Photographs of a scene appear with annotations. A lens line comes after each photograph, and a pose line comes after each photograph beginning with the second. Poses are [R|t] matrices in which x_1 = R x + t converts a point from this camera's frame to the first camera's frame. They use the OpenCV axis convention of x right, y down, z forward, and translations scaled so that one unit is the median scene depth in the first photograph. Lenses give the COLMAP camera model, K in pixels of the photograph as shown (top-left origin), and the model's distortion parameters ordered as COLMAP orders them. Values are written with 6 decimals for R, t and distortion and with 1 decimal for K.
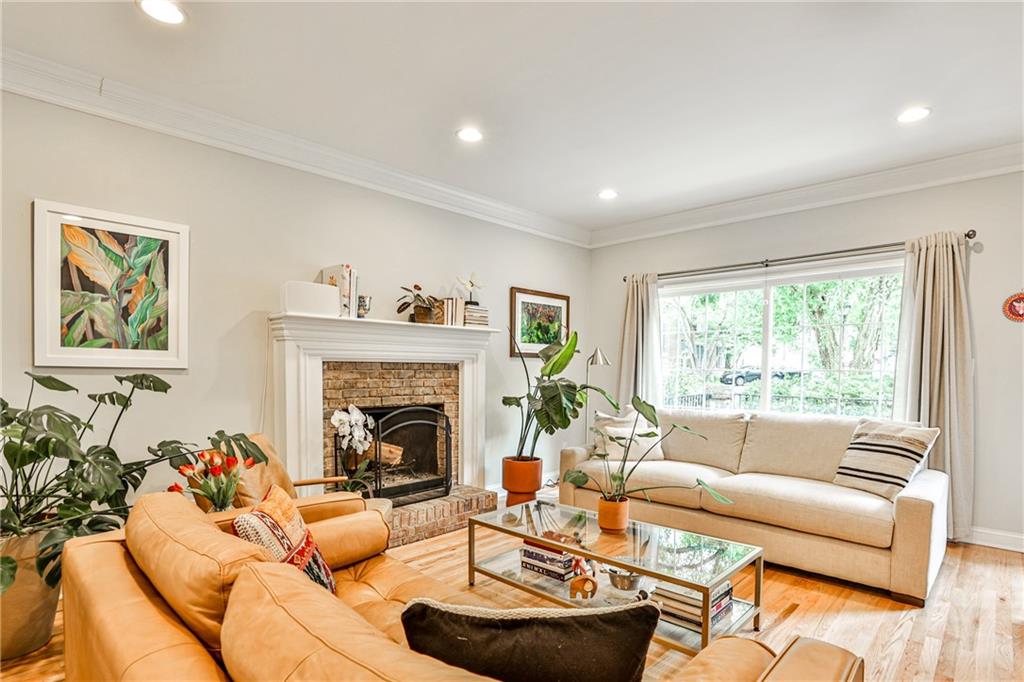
lens RADIAL K [[525.8, 0, 518.0], [0, 525.8, 385.6], [0, 0, 1]] dist [-0.016853, -0.000243]
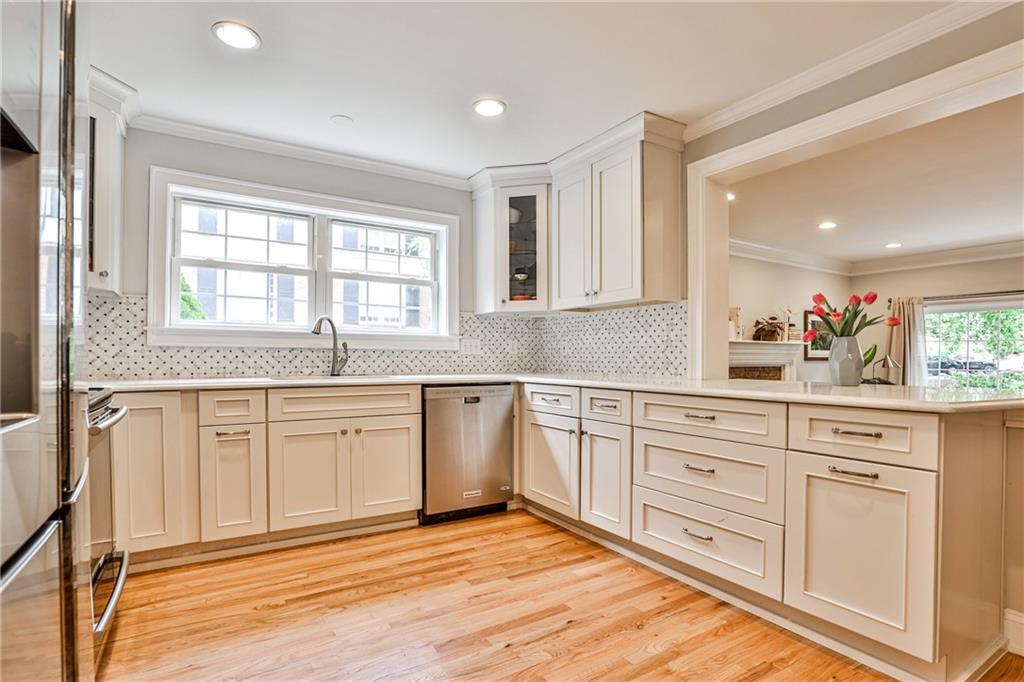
lens RADIAL K [[507.5, 0, 492.9], [0, 507.5, 358.5], [0, 0, 1]] dist [-0.043418, 0.009818]
pose [[0.971209, -0.002250, -0.238219, -0.573270], [-0.004951, 0.999549, -0.029628, -0.021654], [0.238178, 0.029955, 0.970759, -0.529459]]
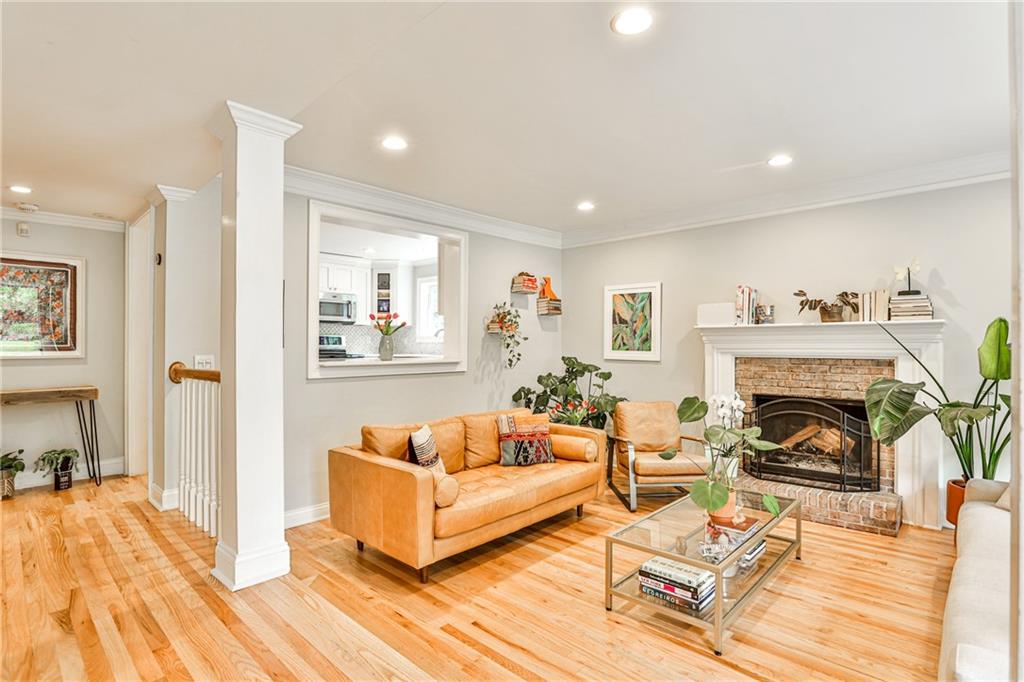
lens RADIAL K [[507.5, 0, 510.9], [0, 507.5, 344.3], [0, 0, 1]] dist [-0.043418, 0.009818]
pose [[0.009916, -0.005755, -0.999934, 0.780077], [-0.029189, 0.999556, -0.006042, -0.046084], [0.999525, 0.029247, 0.009743, 0.337483]]
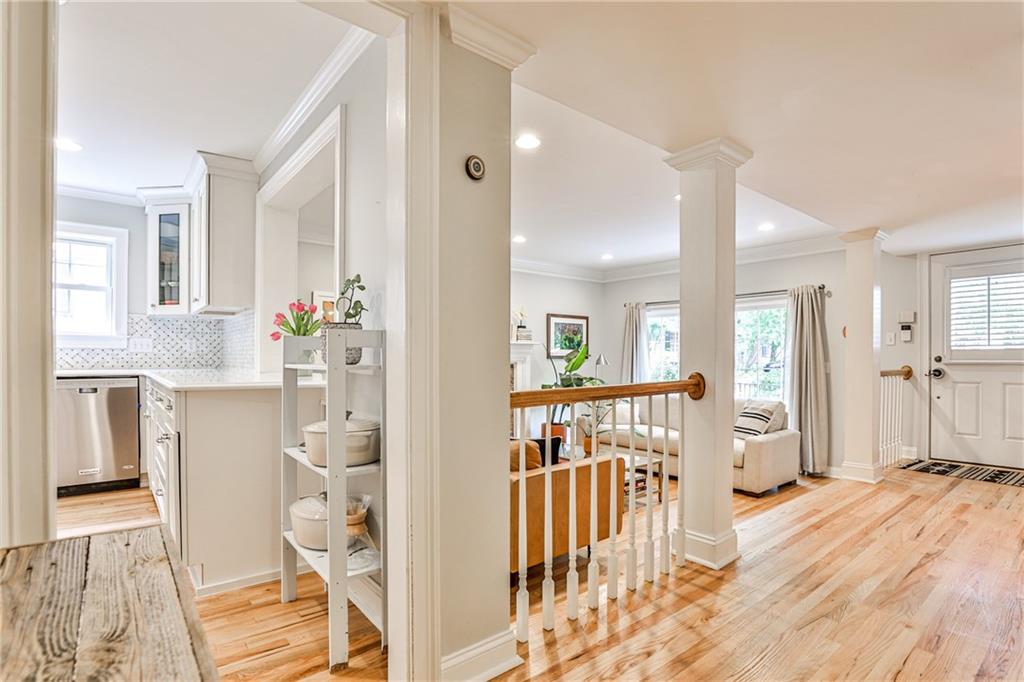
lens RADIAL K [[507.5, 0, 517.3], [0, 507.5, 361.7], [0, 0, 1]] dist [-0.043418, 0.009818]
pose [[0.994060, -0.000585, -0.108831, 0.071898], [-0.001856, 0.999749, -0.022328, -0.014992], [0.108817, 0.022398, 0.993809, -0.572900]]
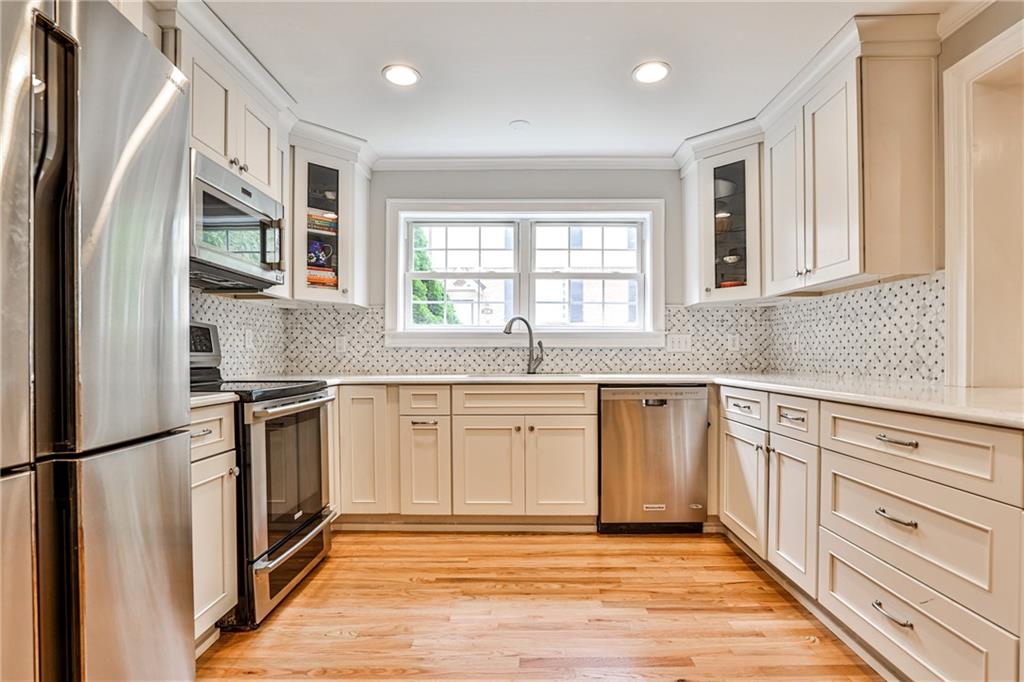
lens RADIAL K [[507.5, 0, 512.6], [0, 507.5, 357.9], [0, 0, 1]] dist [-0.043418, 0.009818]
pose [[0.696150, -0.003914, -0.717885, -0.424746], [-0.015798, 0.999659, -0.020771, -0.025124], [0.717722, 0.025801, 0.695851, -0.403275]]
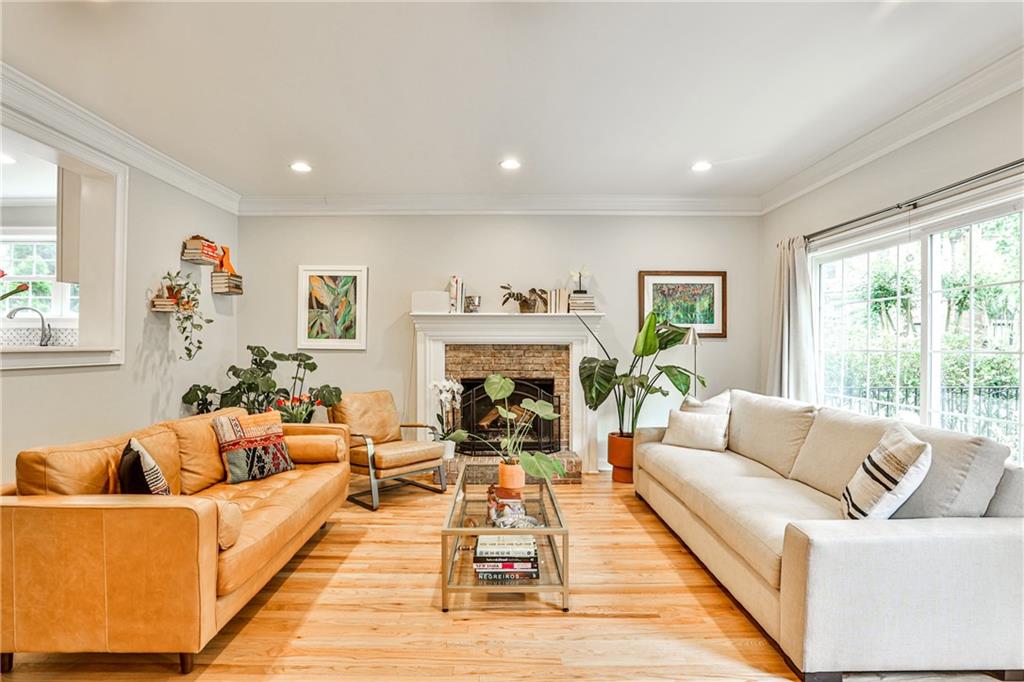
lens RADIAL K [[507.5, 0, 510.6], [0, 507.5, 346.7], [0, 0, 1]] dist [-0.043418, 0.009818]
pose [[0.702603, -0.002026, -0.711580, 0.616046], [-0.019762, 0.999555, -0.022358, -0.010508], [0.711308, 0.029771, 0.702250, 0.131086]]
